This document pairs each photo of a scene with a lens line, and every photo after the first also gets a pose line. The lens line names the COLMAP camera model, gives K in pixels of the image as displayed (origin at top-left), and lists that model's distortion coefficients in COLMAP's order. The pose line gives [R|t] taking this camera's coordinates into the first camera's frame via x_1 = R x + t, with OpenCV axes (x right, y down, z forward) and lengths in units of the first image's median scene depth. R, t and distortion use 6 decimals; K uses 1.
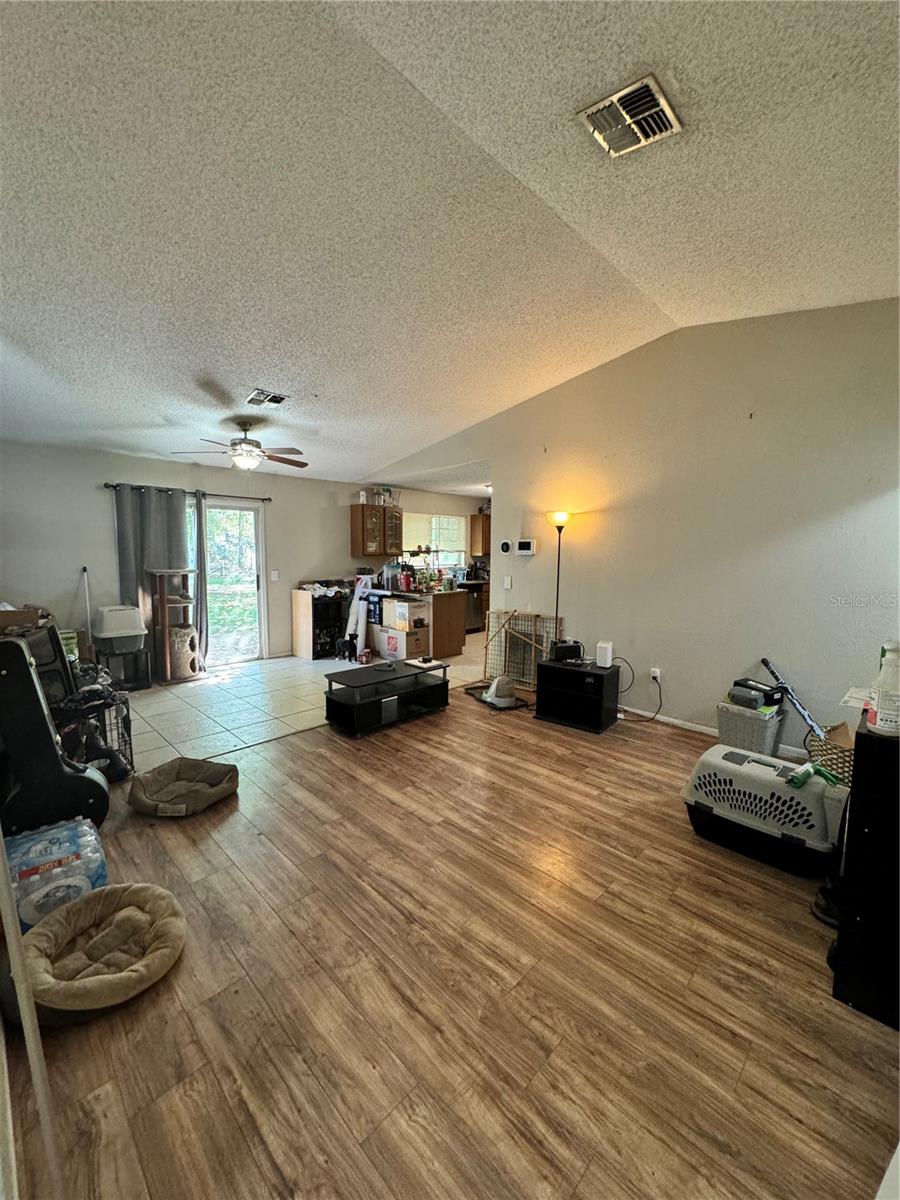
lens RADIAL K [[479.2, 0, 453.3], [0, 479.2, 595.4], [0, 0, 1]] dist [-0.001054, 0.000470]
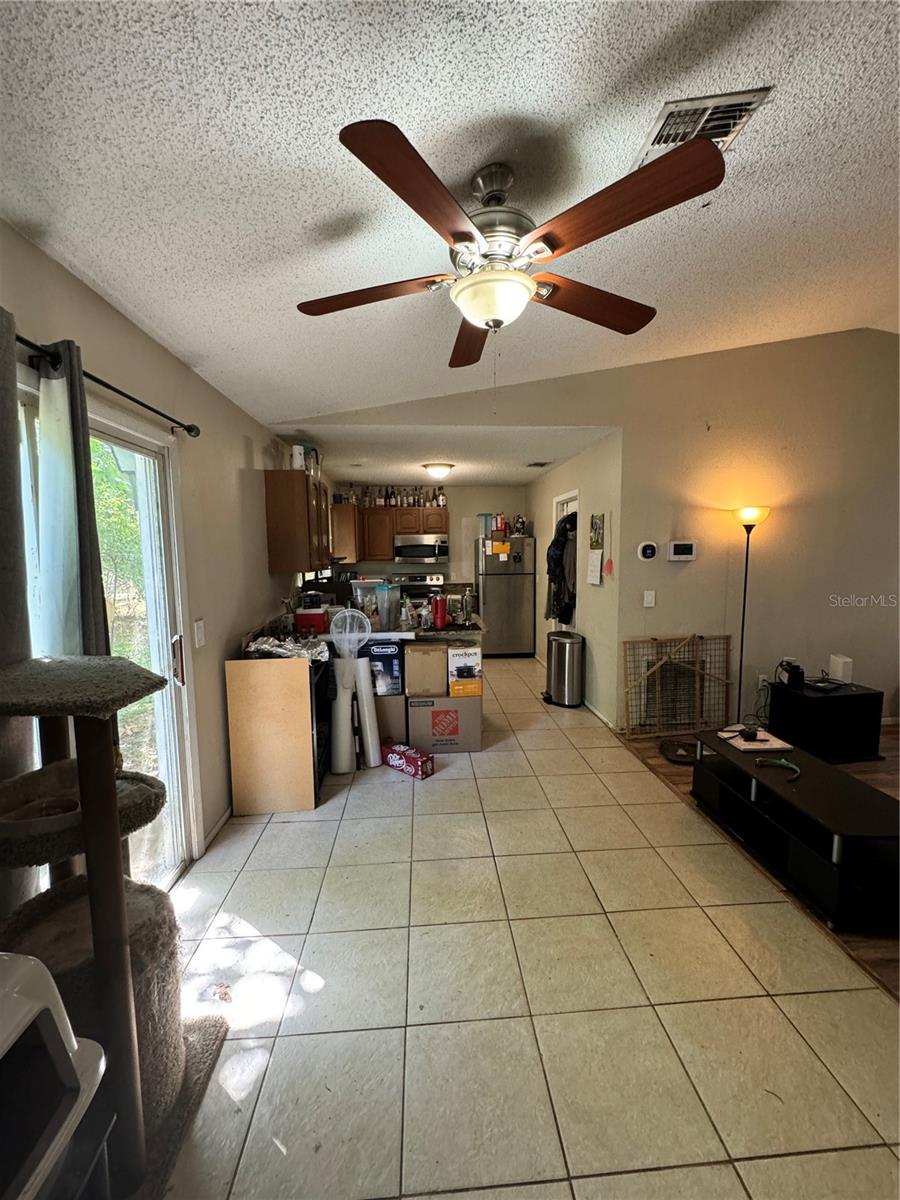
lens RADIAL K [[479.2, 0, 450.6], [0, 479.2, 590.3], [0, 0, 1]] dist [-0.001054, 0.000470]
pose [[0.661704, -0.077533, 0.745746, -0.756707], [0.082353, 0.996137, 0.030493, -0.103016], [-0.745229, 0.041237, 0.665533, 0.863265]]
